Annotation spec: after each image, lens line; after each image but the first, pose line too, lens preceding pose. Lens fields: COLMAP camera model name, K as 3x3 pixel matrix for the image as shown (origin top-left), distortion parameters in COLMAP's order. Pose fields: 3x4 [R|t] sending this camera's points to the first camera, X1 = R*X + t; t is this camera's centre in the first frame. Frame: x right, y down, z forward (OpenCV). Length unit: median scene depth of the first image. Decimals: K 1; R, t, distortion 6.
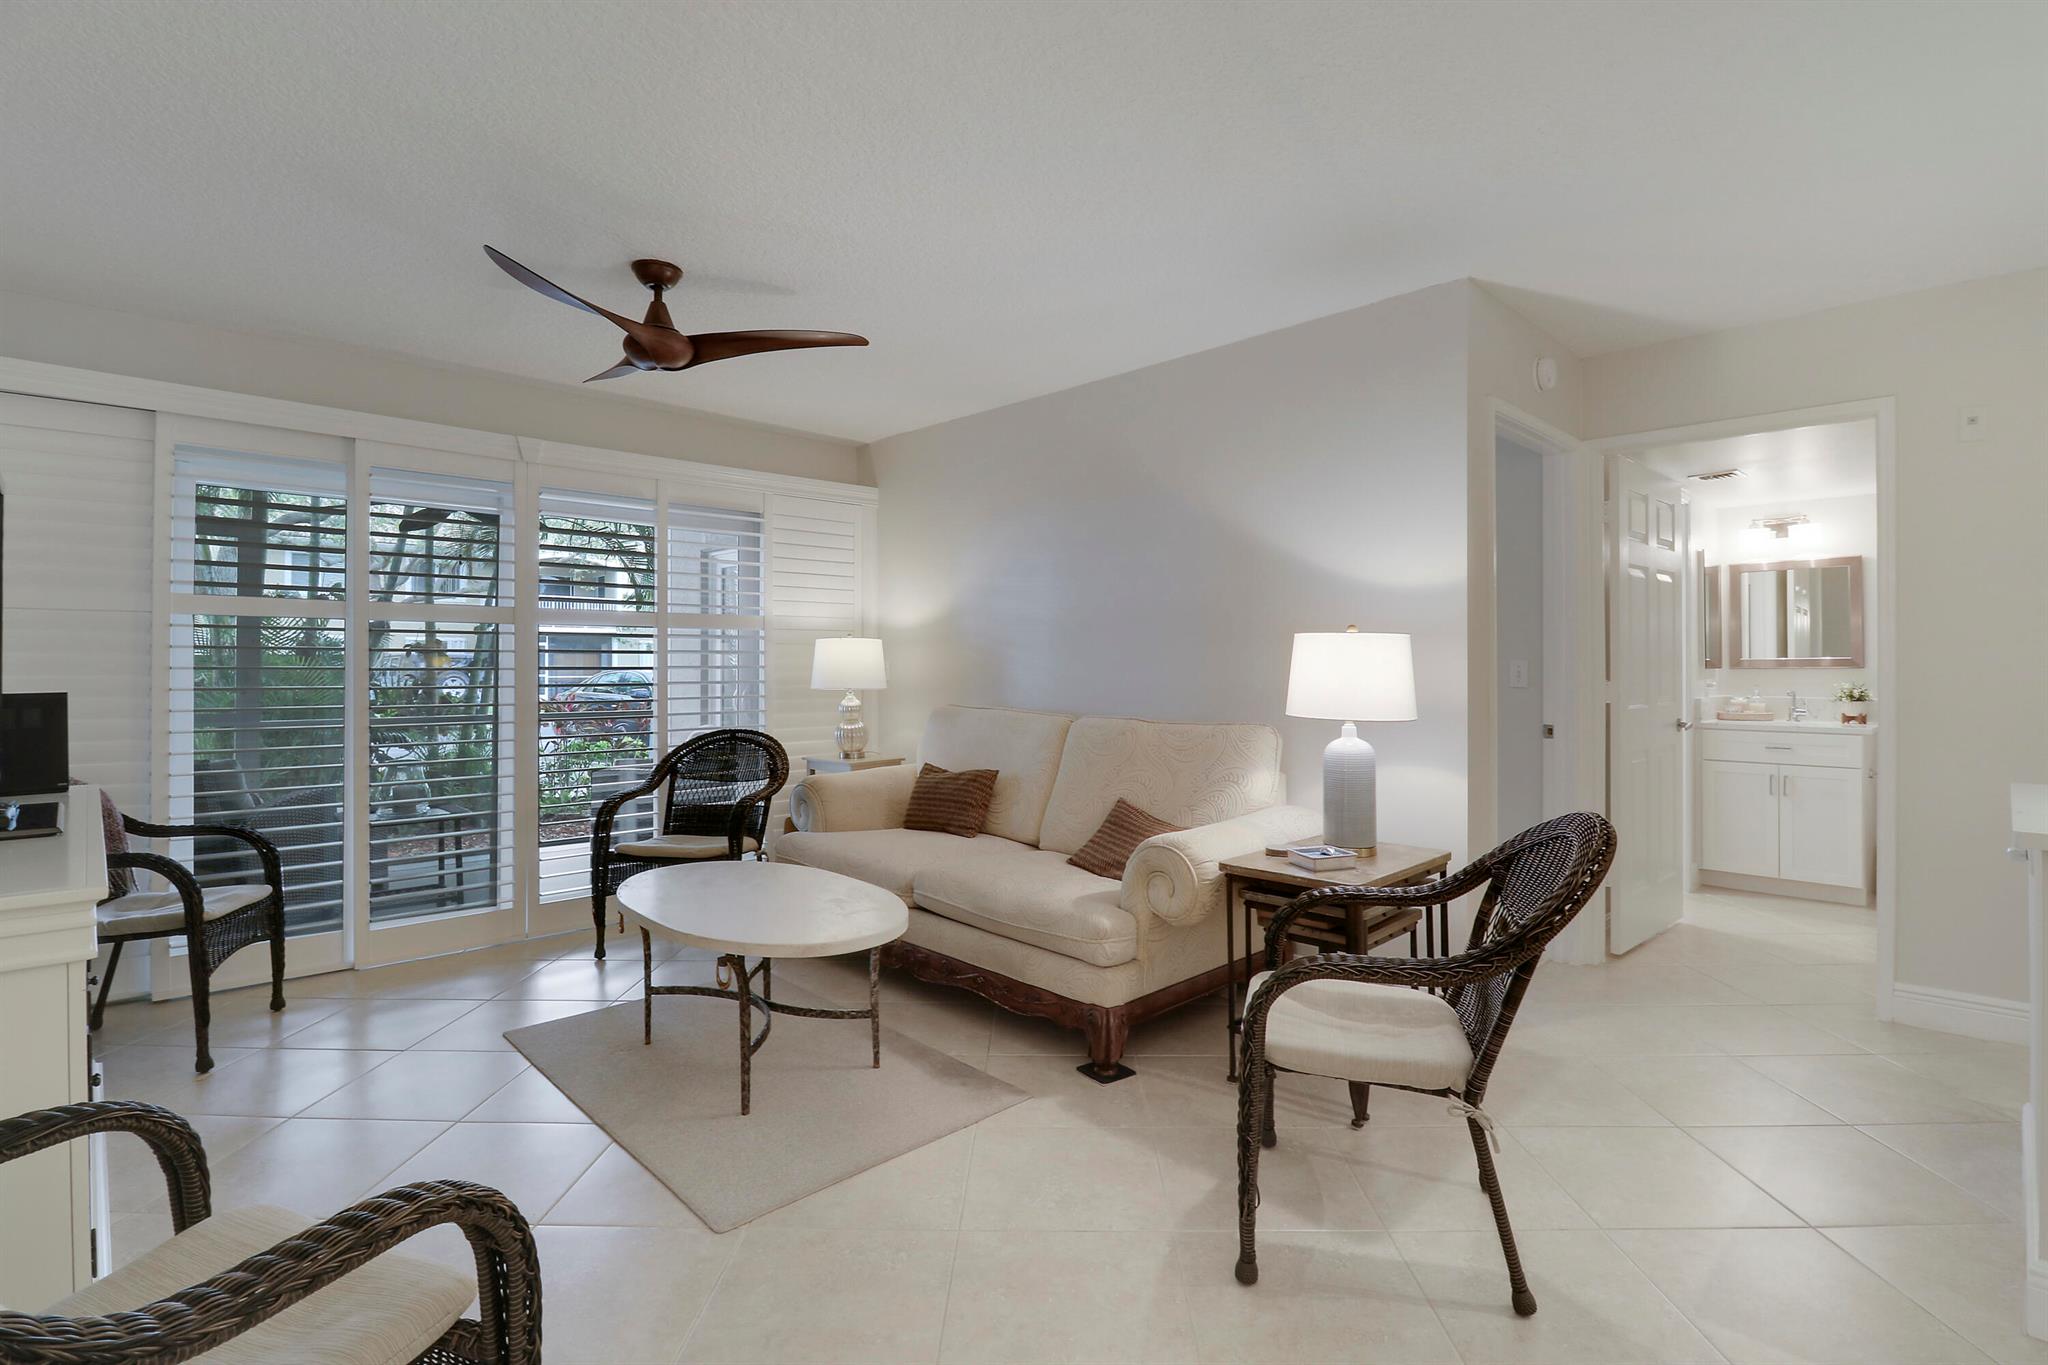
lens RADIAL K [[956.7, 0, 1025.6], [0, 956.7, 656.6], [0, 0, 1]] dist [0.005042, -0.012956]
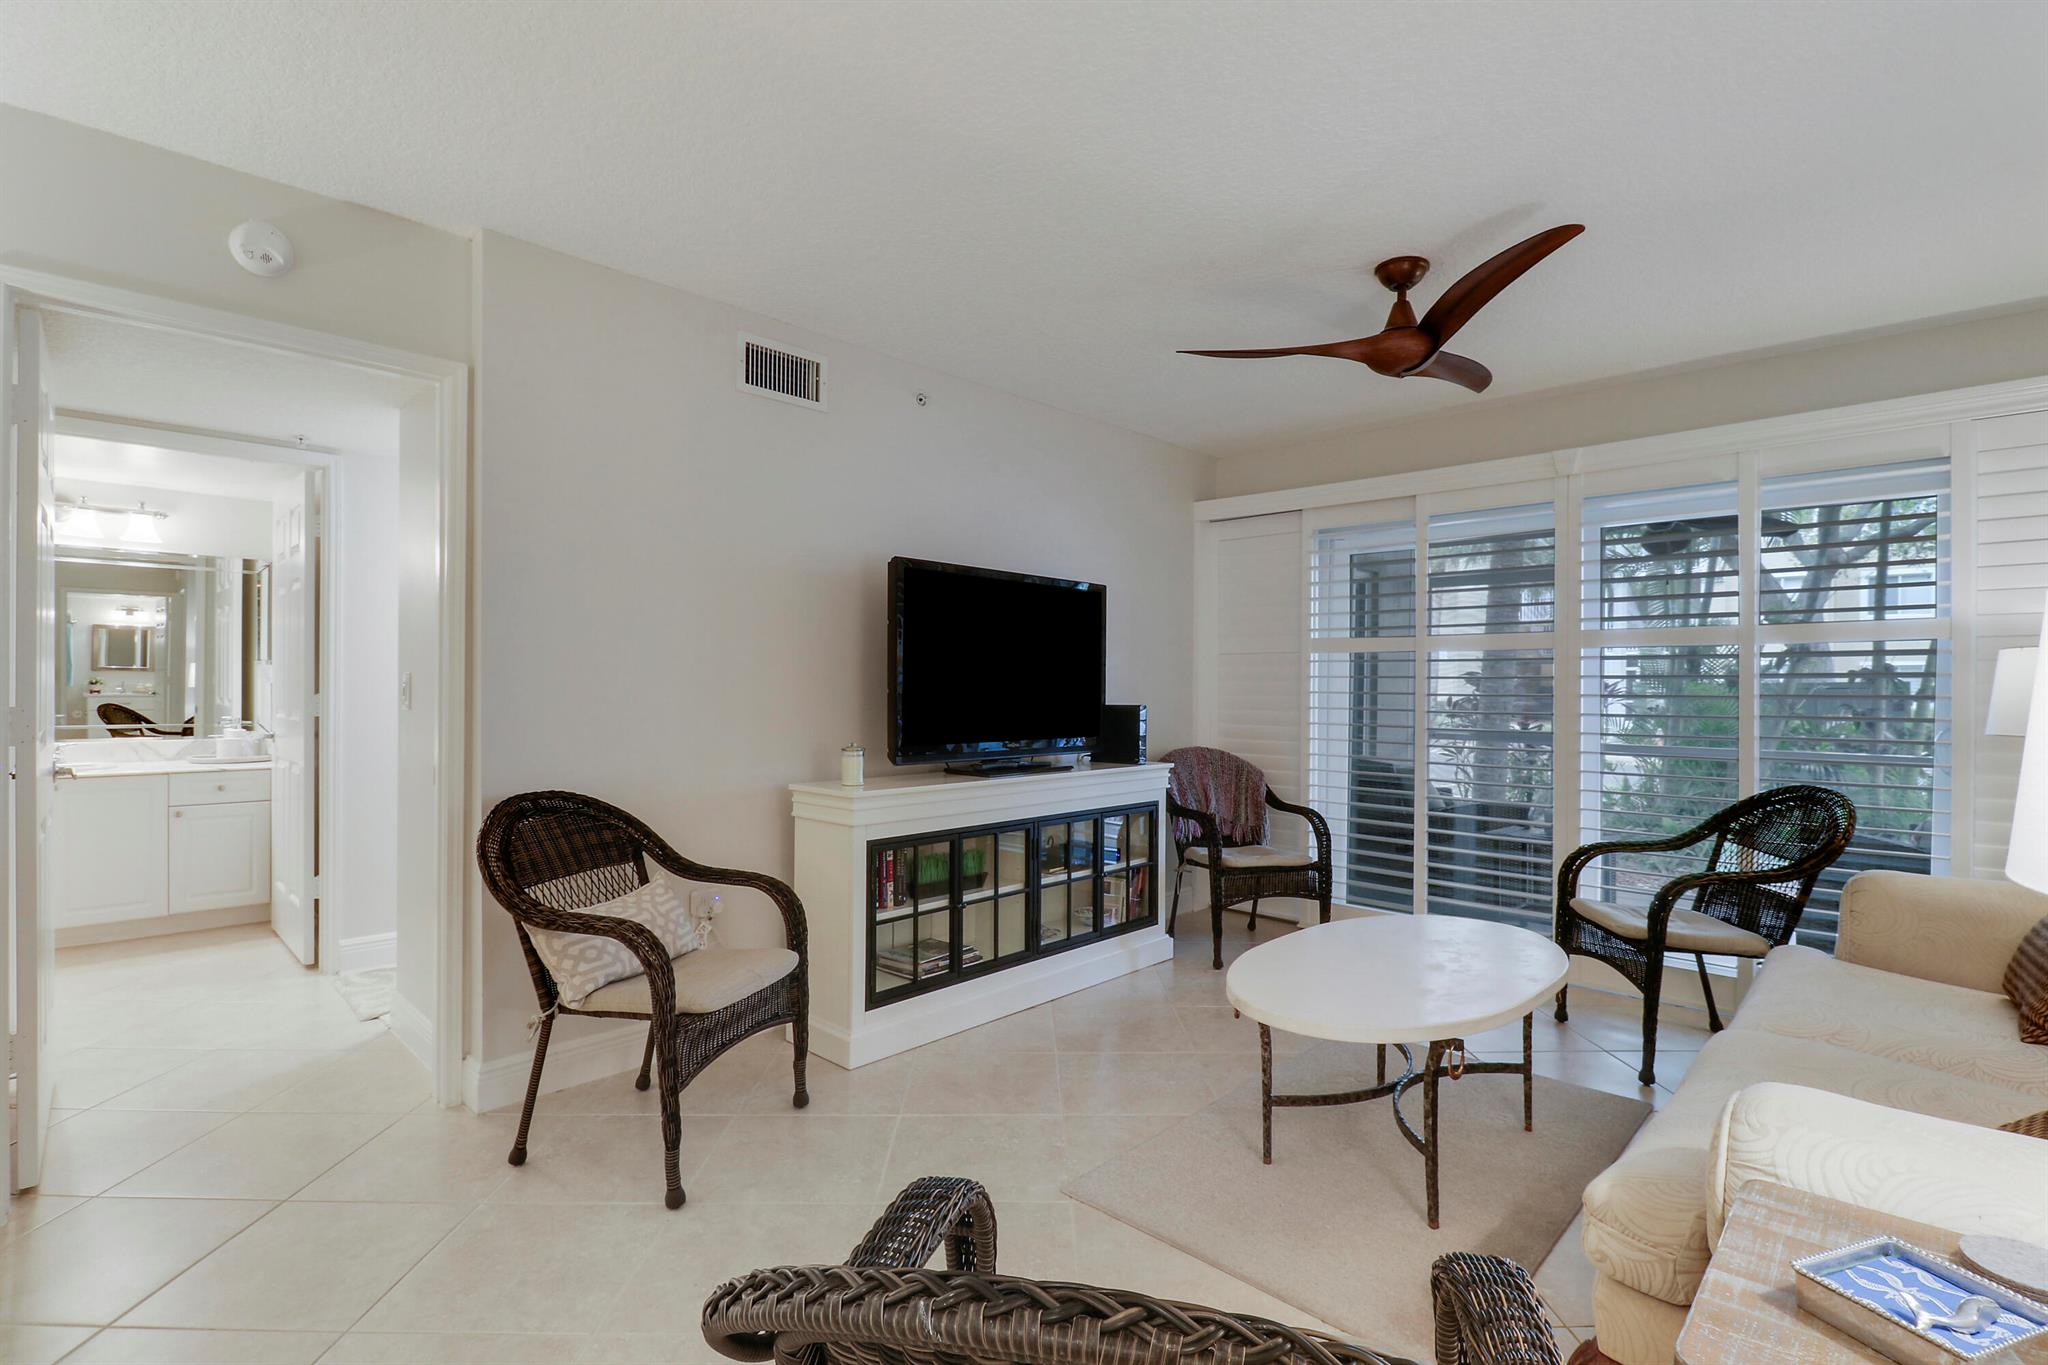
lens RADIAL K [[956.7, 0, 1050.3], [0, 956.7, 694.0], [0, 0, 1]] dist [0.005042, -0.012956]
pose [[0.044963, 0.010679, -0.998932, 0.455771], [0.000421, 0.999943, 0.010709, 0.001385], [0.998989, -0.000902, 0.044956, 0.523543]]
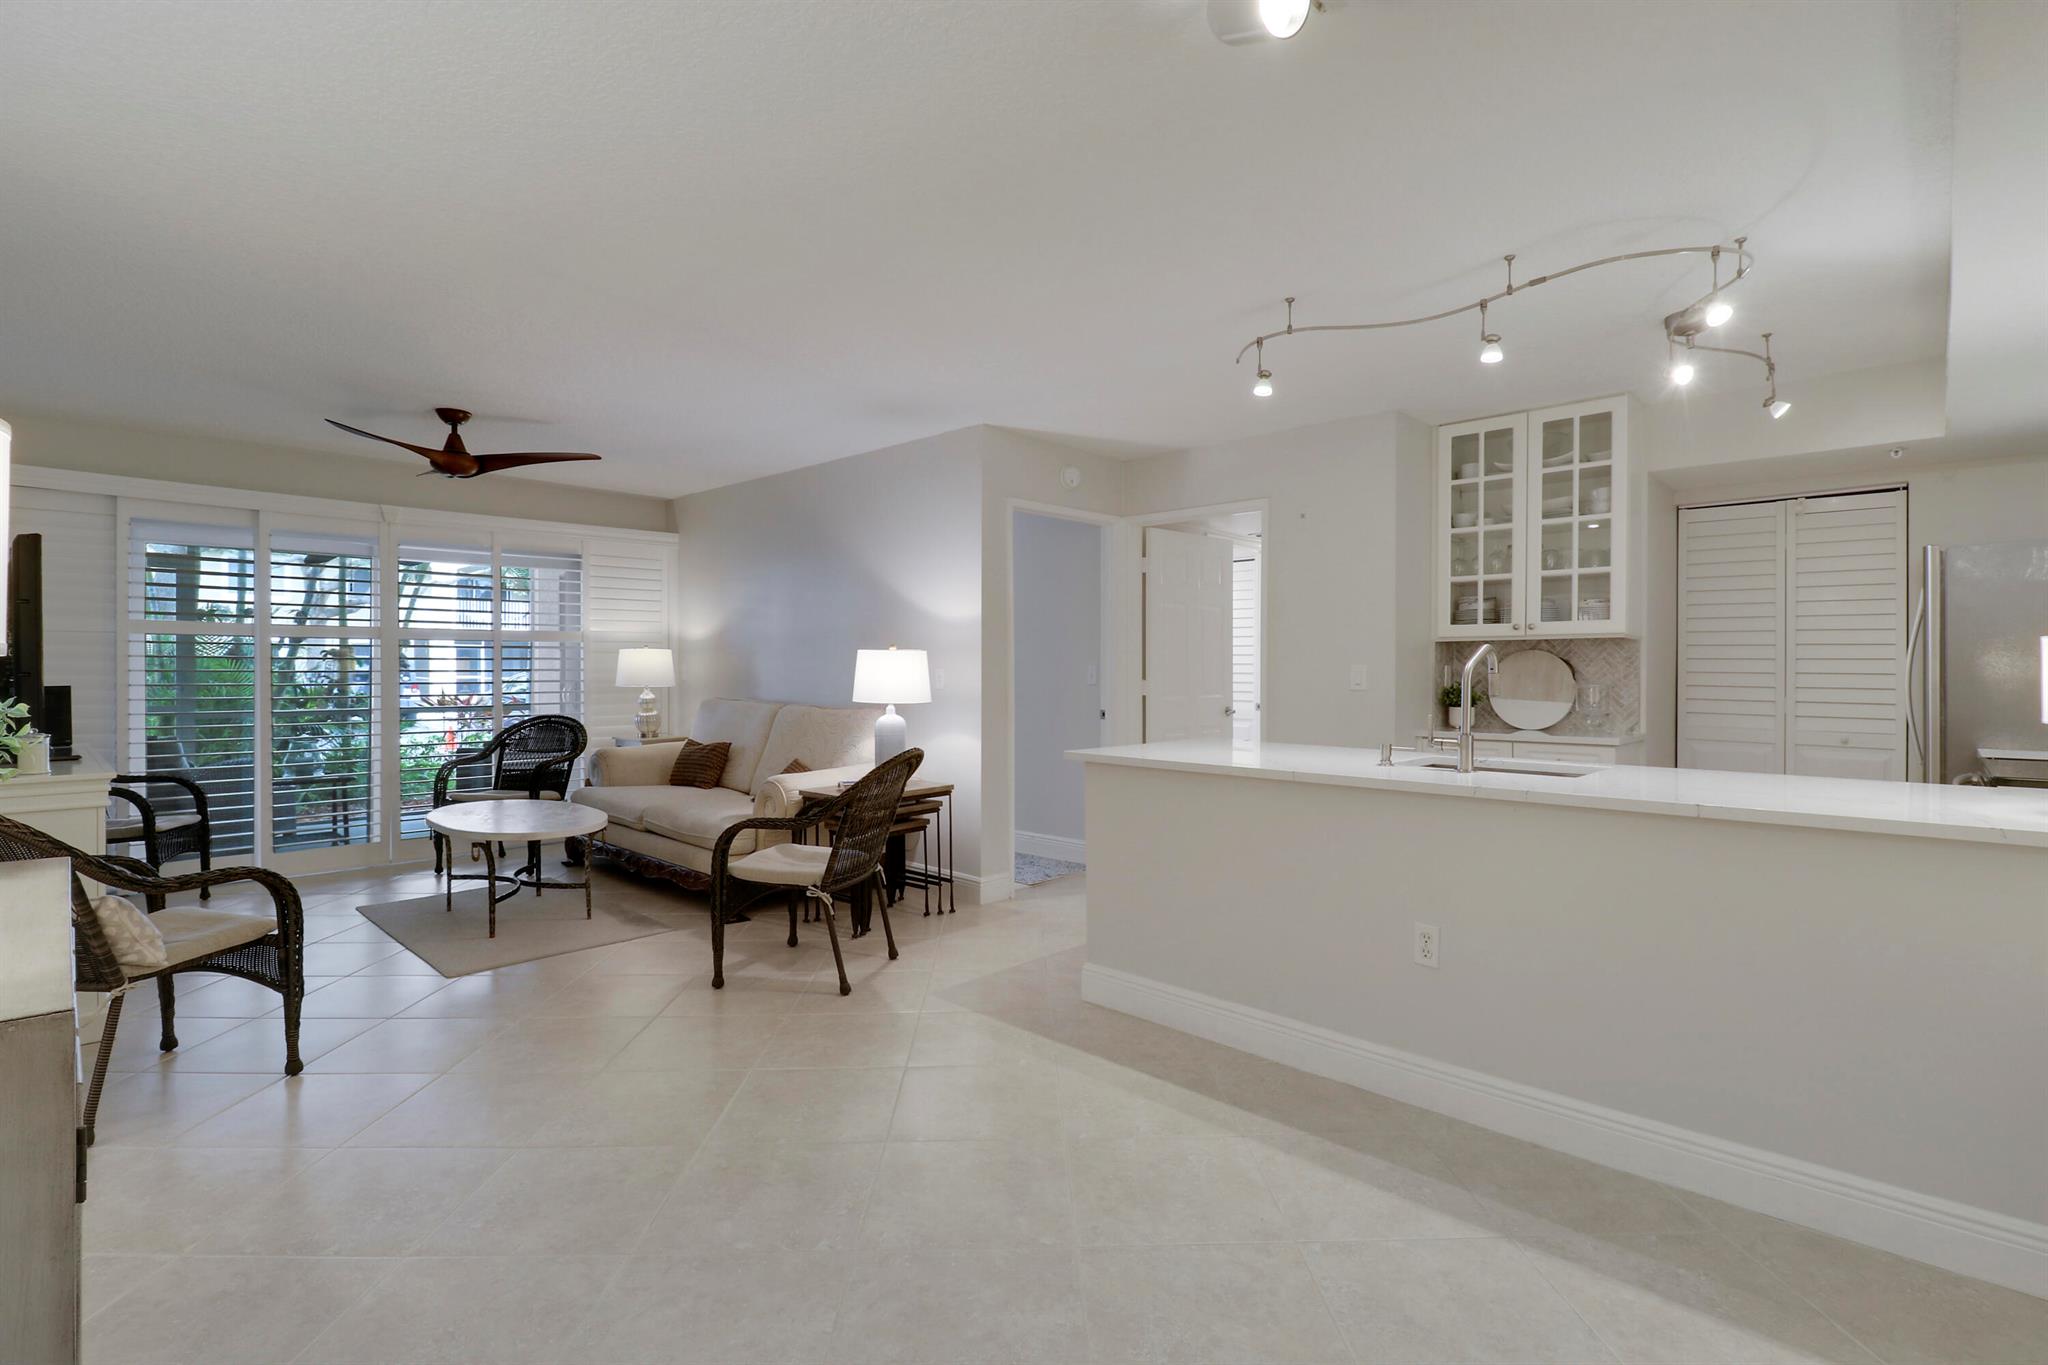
lens RADIAL K [[956.7, 0, 1031.1], [0, 956.7, 672.0], [0, 0, 1]] dist [0.005042, -0.012956]
pose [[0.999103, 0.001097, 0.042331, 0.408682], [-0.001710, 0.999894, 0.014455, -0.008612], [-0.042310, -0.014515, 0.998999, -0.498768]]
